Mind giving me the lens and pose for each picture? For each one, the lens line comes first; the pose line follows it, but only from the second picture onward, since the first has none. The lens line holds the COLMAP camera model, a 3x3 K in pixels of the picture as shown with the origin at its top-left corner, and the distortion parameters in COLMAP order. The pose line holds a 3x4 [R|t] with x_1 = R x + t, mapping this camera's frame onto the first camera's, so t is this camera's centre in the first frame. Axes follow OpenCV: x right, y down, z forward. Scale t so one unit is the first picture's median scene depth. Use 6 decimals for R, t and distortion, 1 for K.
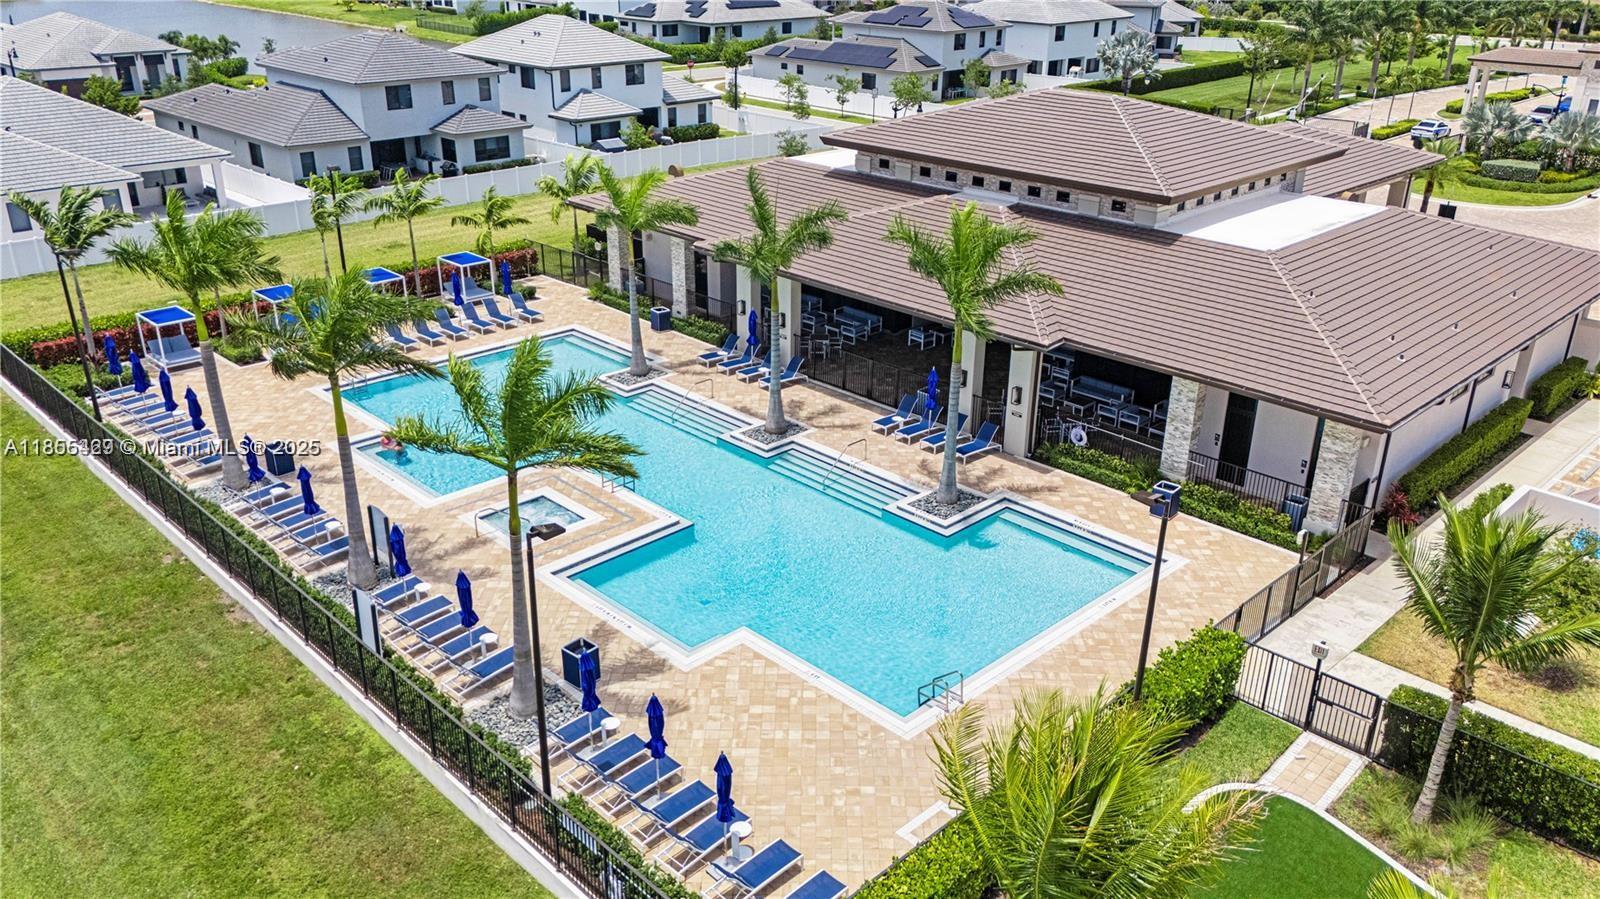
lens RADIAL K [[1241.6, 0, 800.0], [0, 1241.6, 449.5], [0, 0, 1]] dist [0.087136, -0.083253]
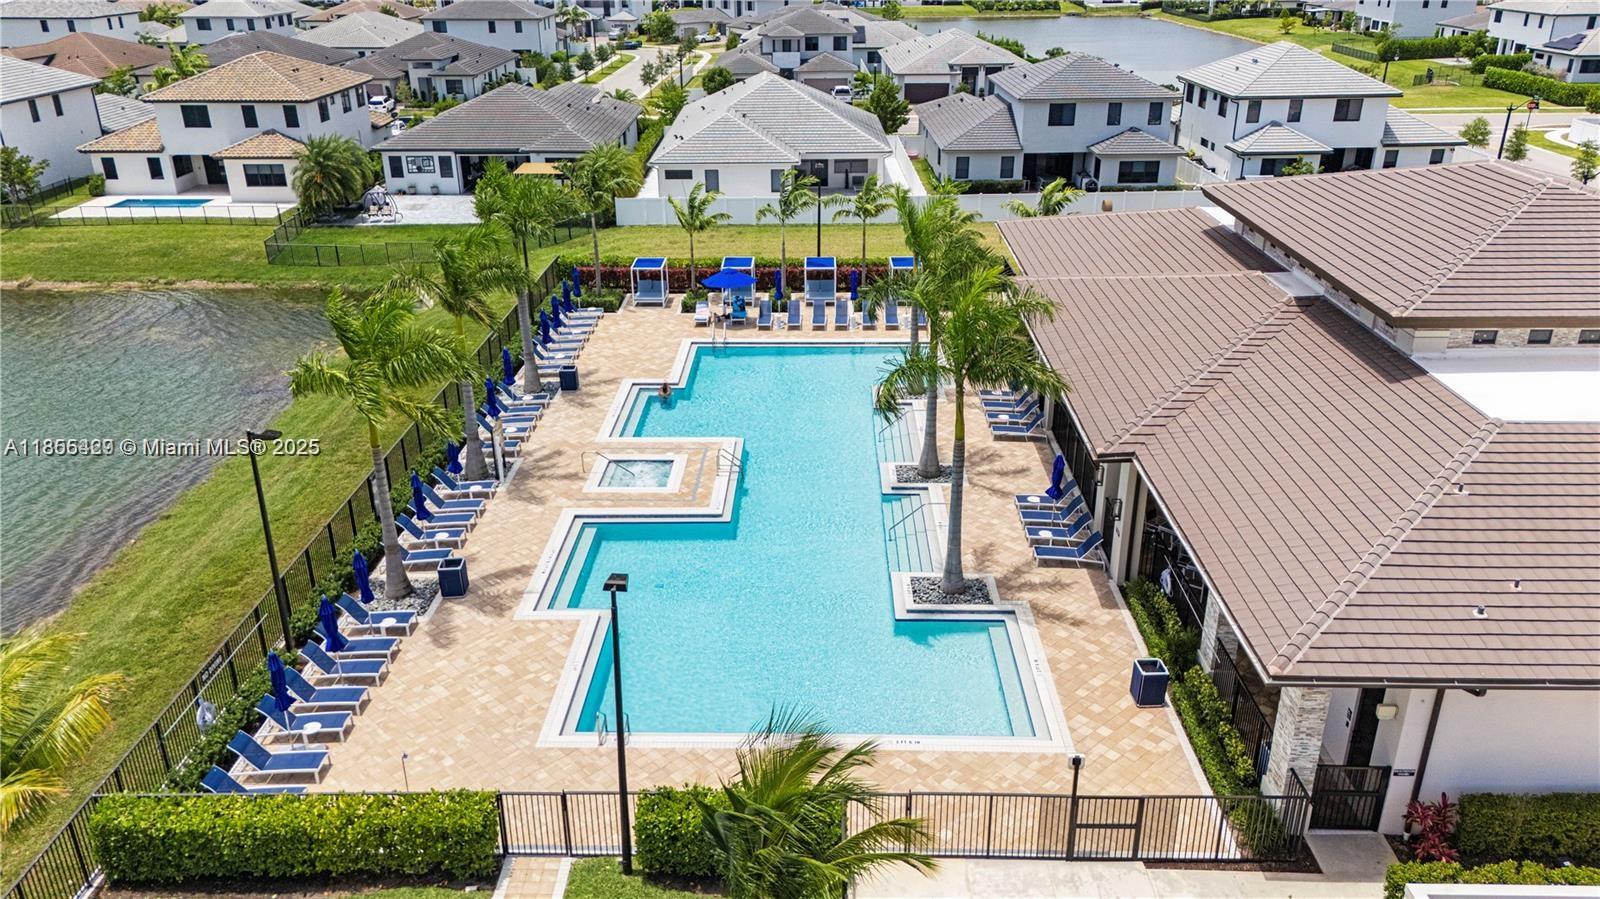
lens RADIAL K [[1212.0, 0, 800.0], [0, 1212.0, 449.5], [0, 0, 1]] dist [0.055359, -0.001288]
pose [[0.707065, 0.266057, -0.655190, 0.424502], [-0.272449, 0.957489, 0.094793, -0.077752], [0.652557, 0.111481, 0.749494, 0.197135]]
